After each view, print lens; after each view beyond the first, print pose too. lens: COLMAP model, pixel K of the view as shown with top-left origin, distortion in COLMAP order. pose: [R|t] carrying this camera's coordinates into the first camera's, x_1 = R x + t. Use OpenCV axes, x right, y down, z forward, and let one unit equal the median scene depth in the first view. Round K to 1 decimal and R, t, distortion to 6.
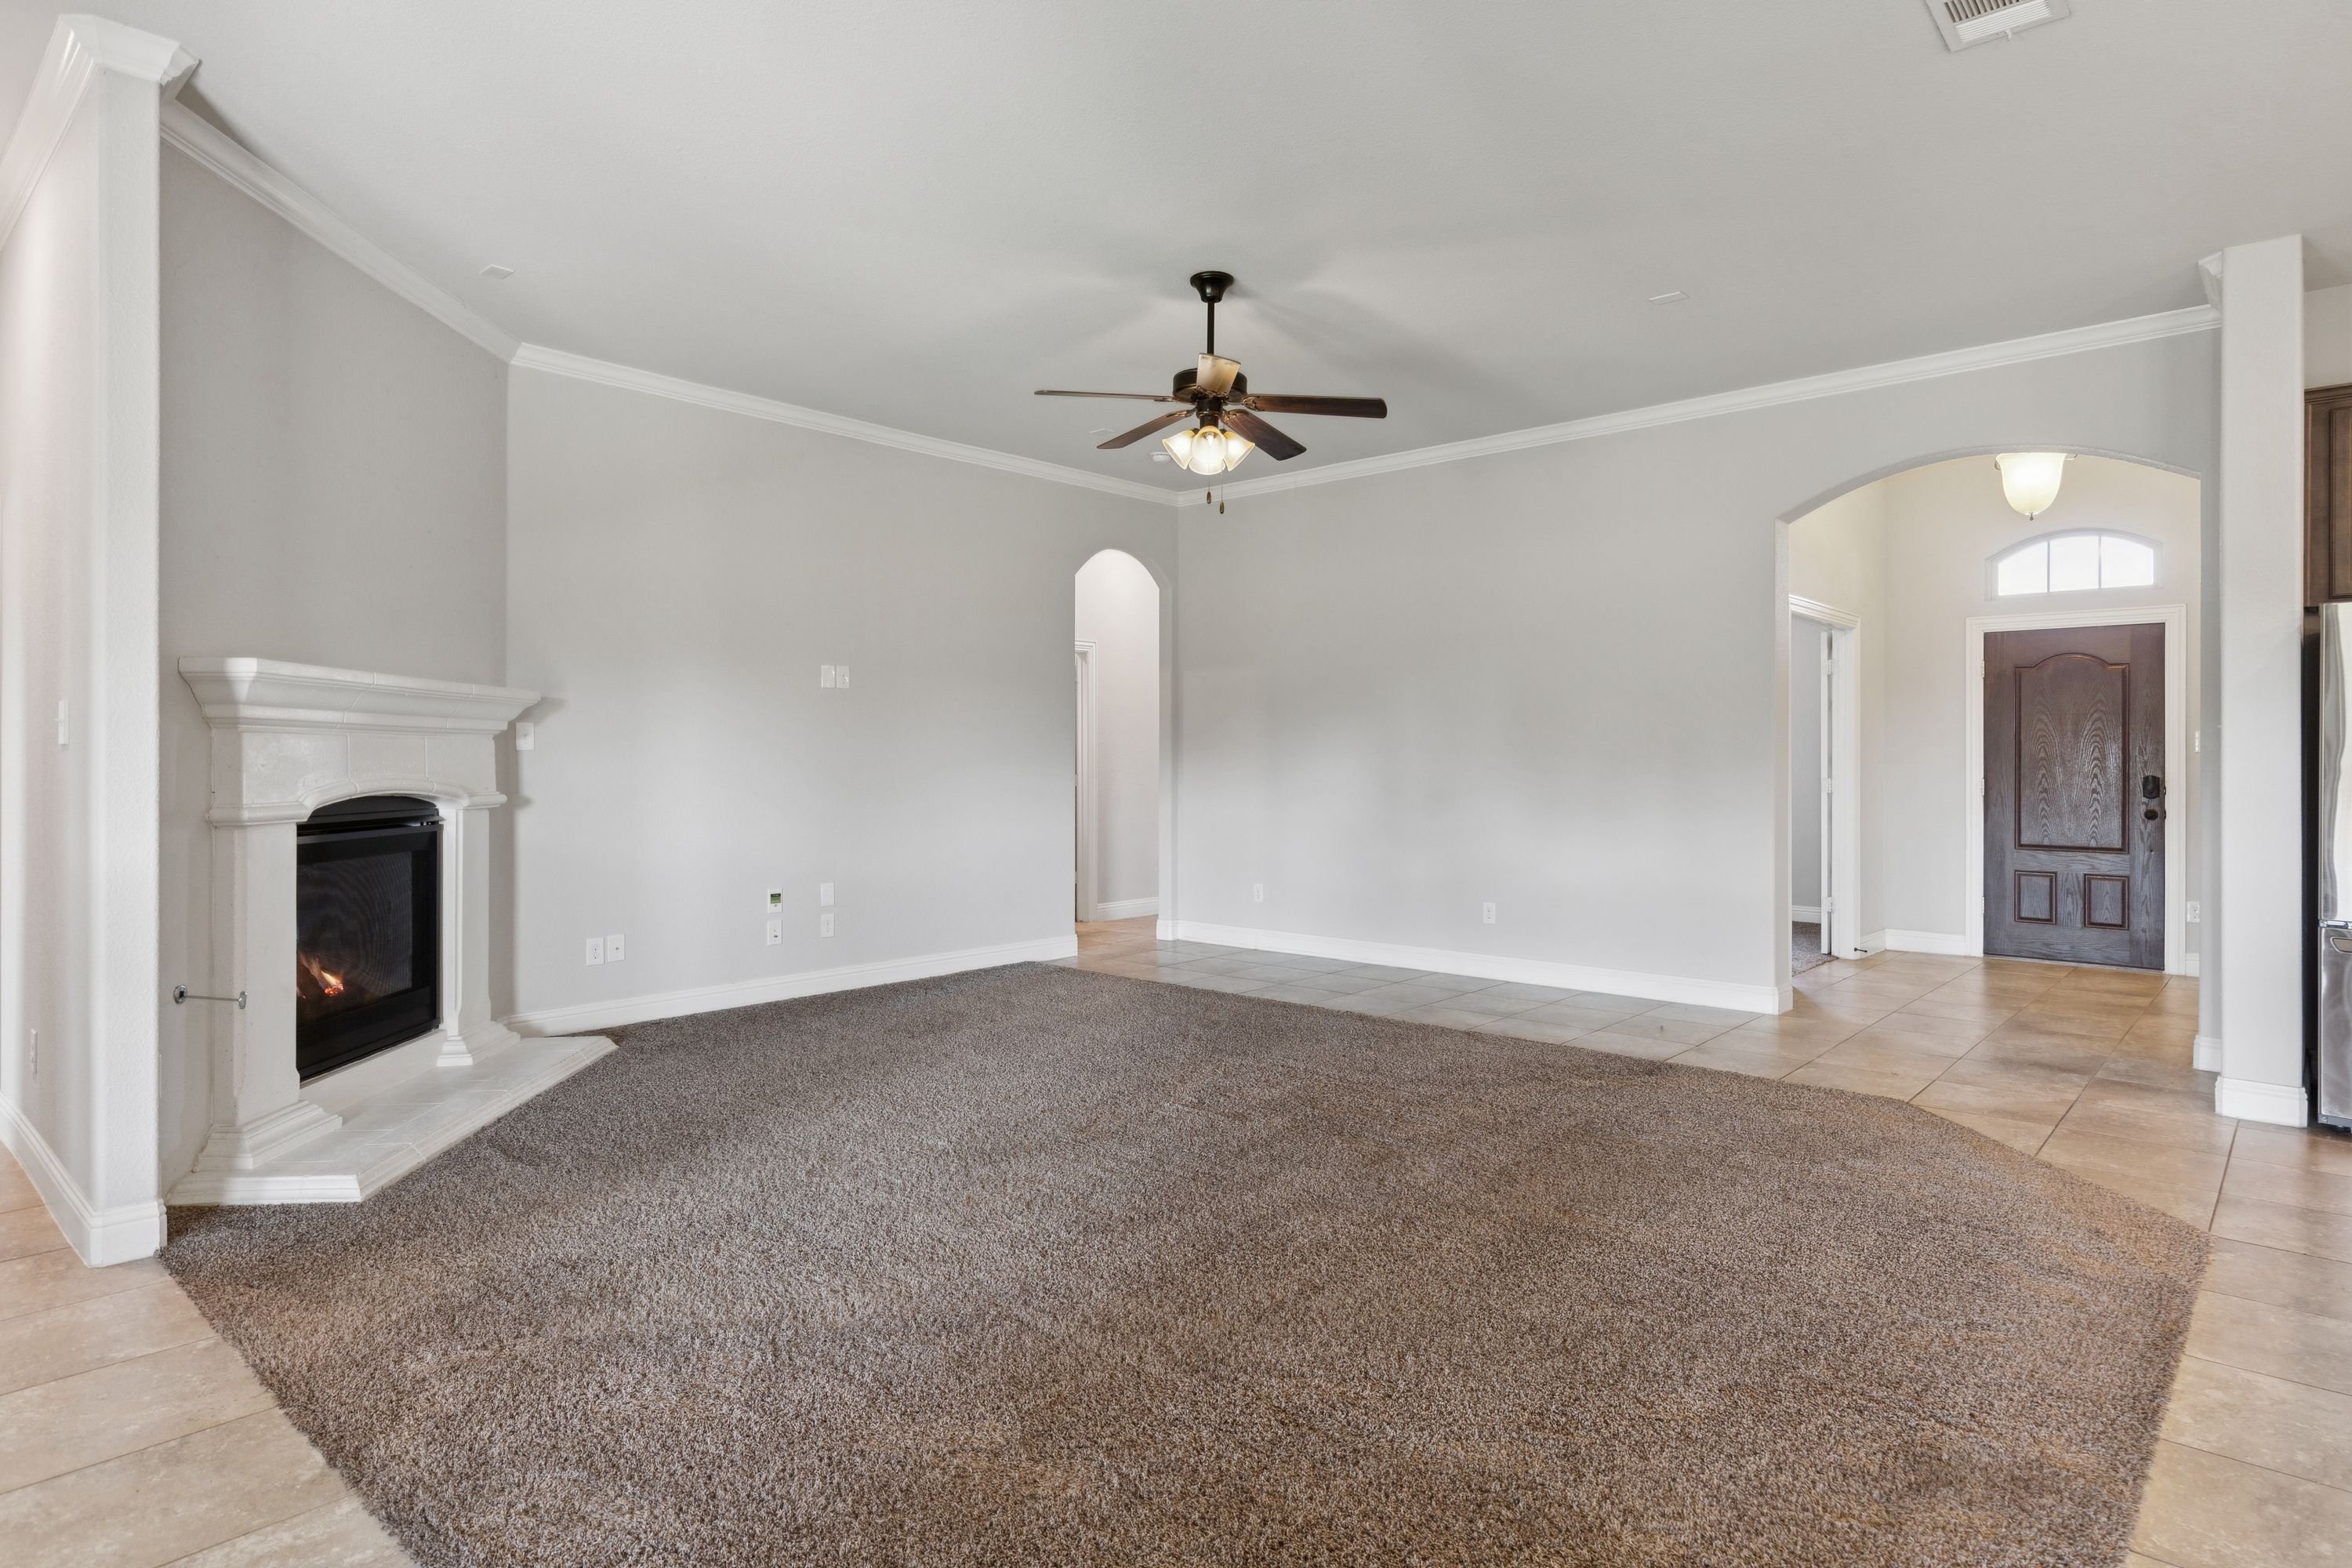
lens RADIAL K [[1296.2, 0, 1181.7], [0, 1296.2, 746.7], [0, 0, 1]] dist [0.009293, -0.001825]
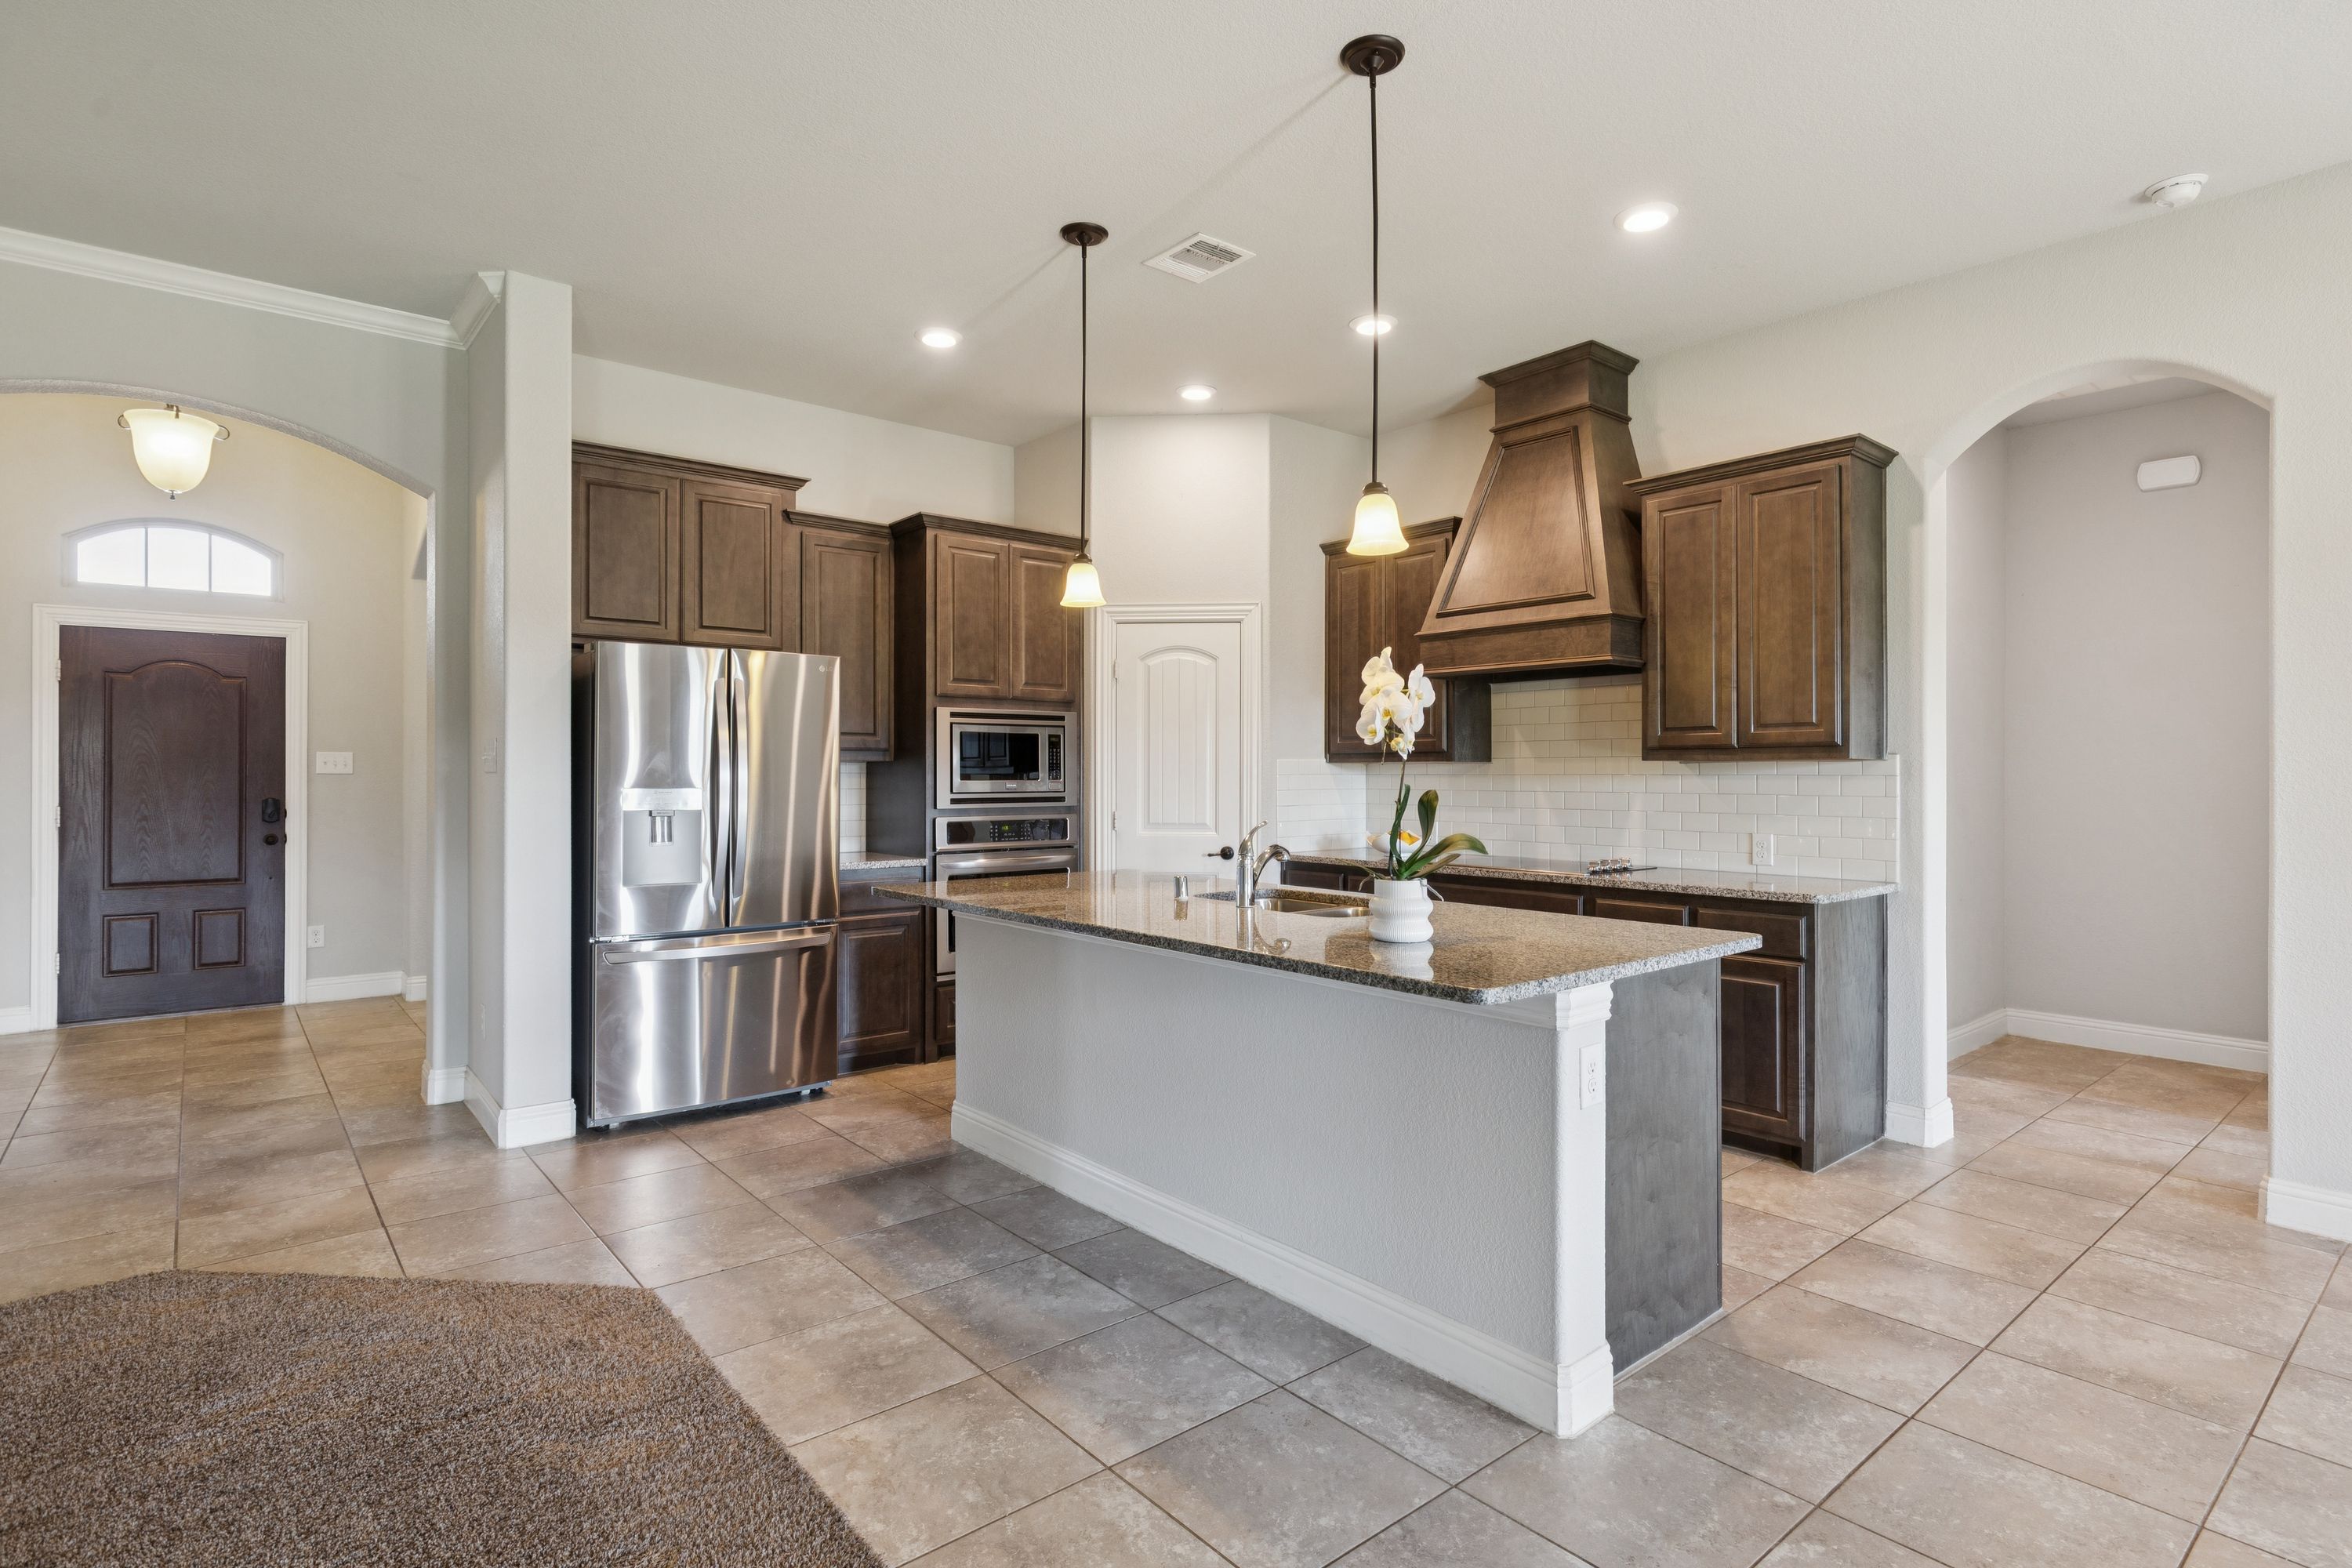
lens RADIAL K [[1173.5, 0, 1193.1], [0, 1173.5, 769.8], [0, 0, 1]] dist [0.002212, -0.001624]
pose [[0.139287, -0.002207, 0.990250, -0.005818], [-0.008717, 0.999956, 0.003455, -0.008177], [-0.990214, -0.009113, 0.139261, 0.253738]]
